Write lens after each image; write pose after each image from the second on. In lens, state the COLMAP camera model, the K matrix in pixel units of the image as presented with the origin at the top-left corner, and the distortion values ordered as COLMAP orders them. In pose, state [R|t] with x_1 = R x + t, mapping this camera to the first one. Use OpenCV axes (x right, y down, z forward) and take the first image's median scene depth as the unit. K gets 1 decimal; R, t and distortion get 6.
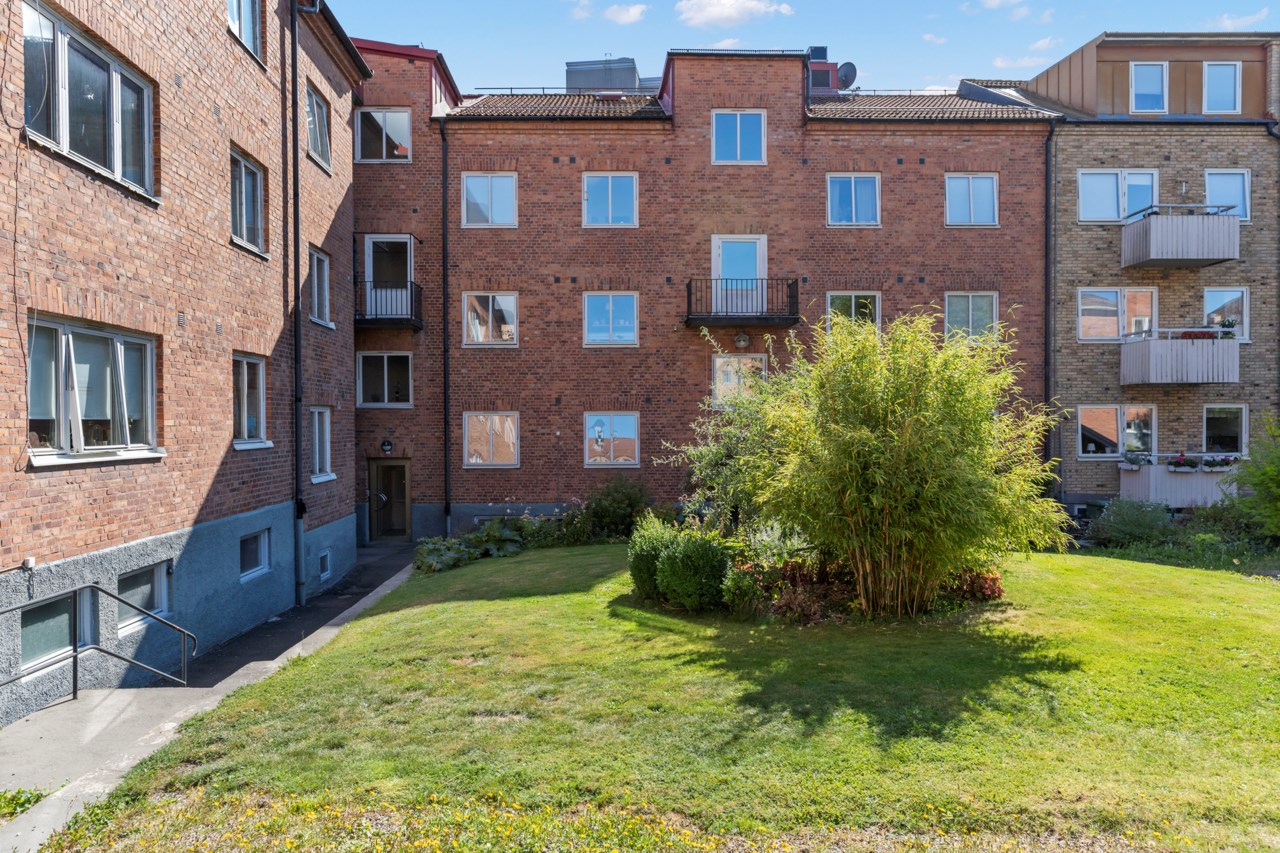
lens RADIAL K [[873.0, 0, 639.5], [0, 873.0, 431.3], [0, 0, 1]] dist [-0.007135, 0.012401]
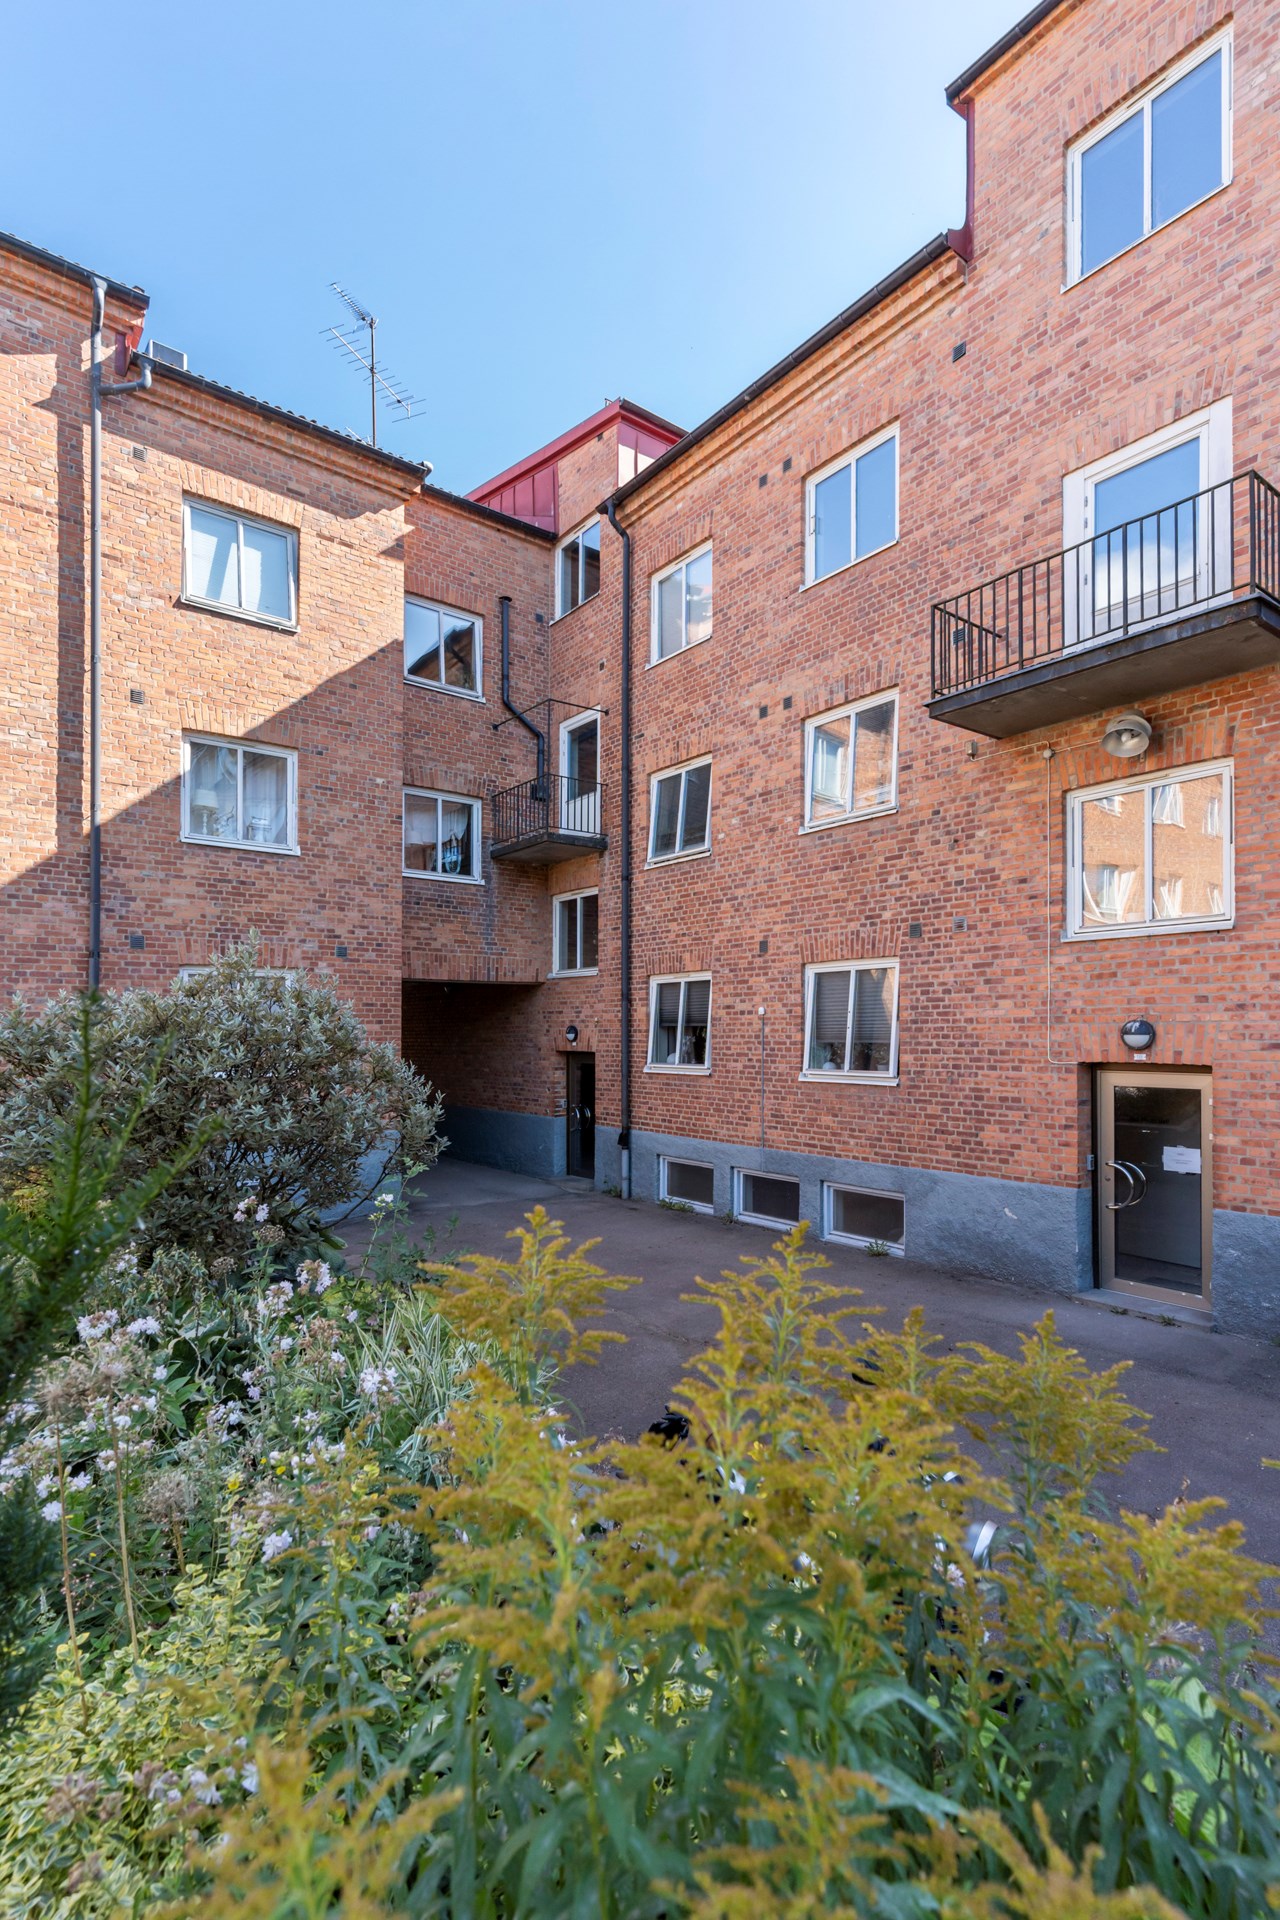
lens RADIAL K [[910.1, 0, 640.4], [0, 910.1, 1022.5], [0, 0, 1]] dist [0.002729, -0.000435]
pose [[0.585137, -0.006174, -0.810911, 0.294648], [-0.006091, 0.999909, -0.012008, 0.015972], [0.810912, 0.011965, 0.585046, 0.626412]]
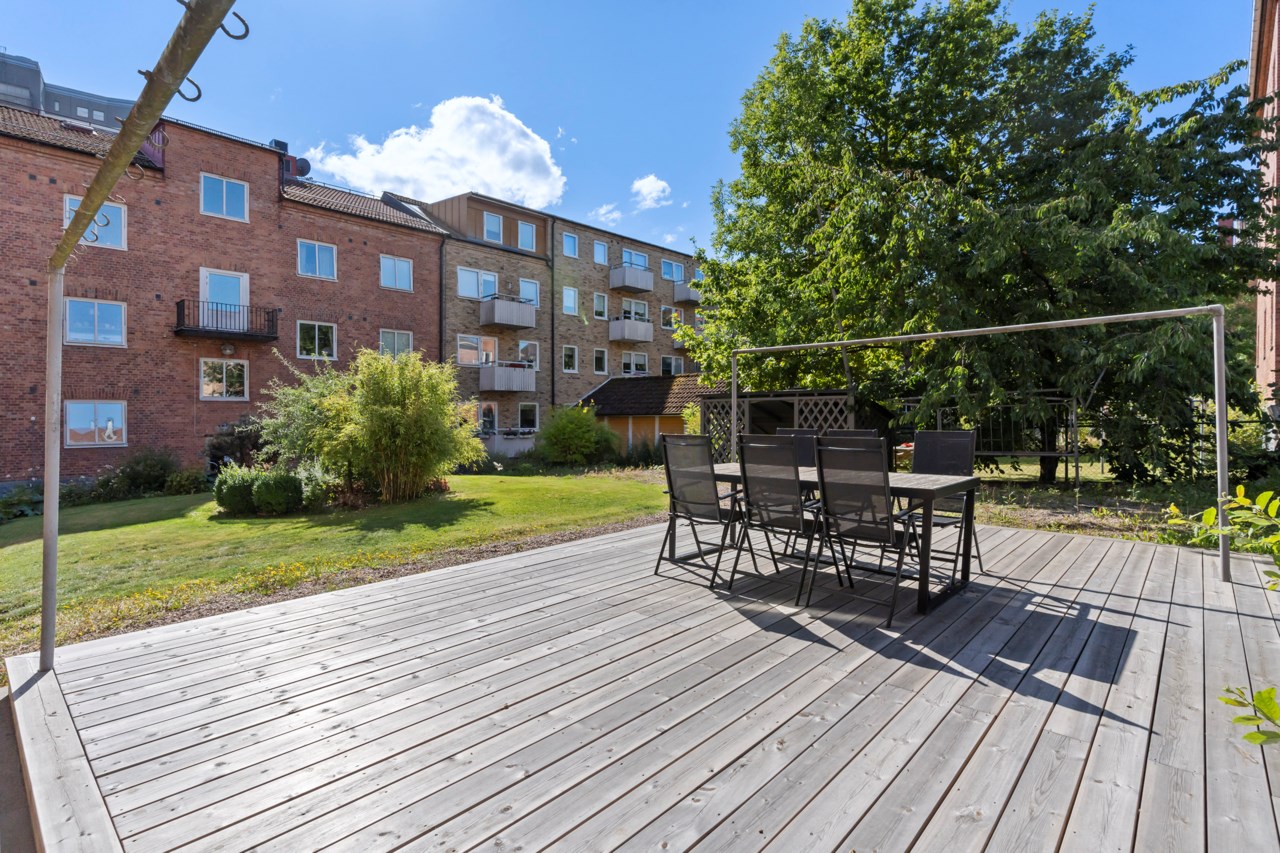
lens RADIAL K [[606.7, 0, 642.2], [0, 606.7, 410.1], [0, 0, 1]] dist [0.002729, -0.000435]
pose [[0.706777, 0.007695, 0.707394, -0.092134], [0.005744, 0.999845, -0.016616, 0.008930], [-0.707413, 0.015807, 0.706624, -0.112190]]
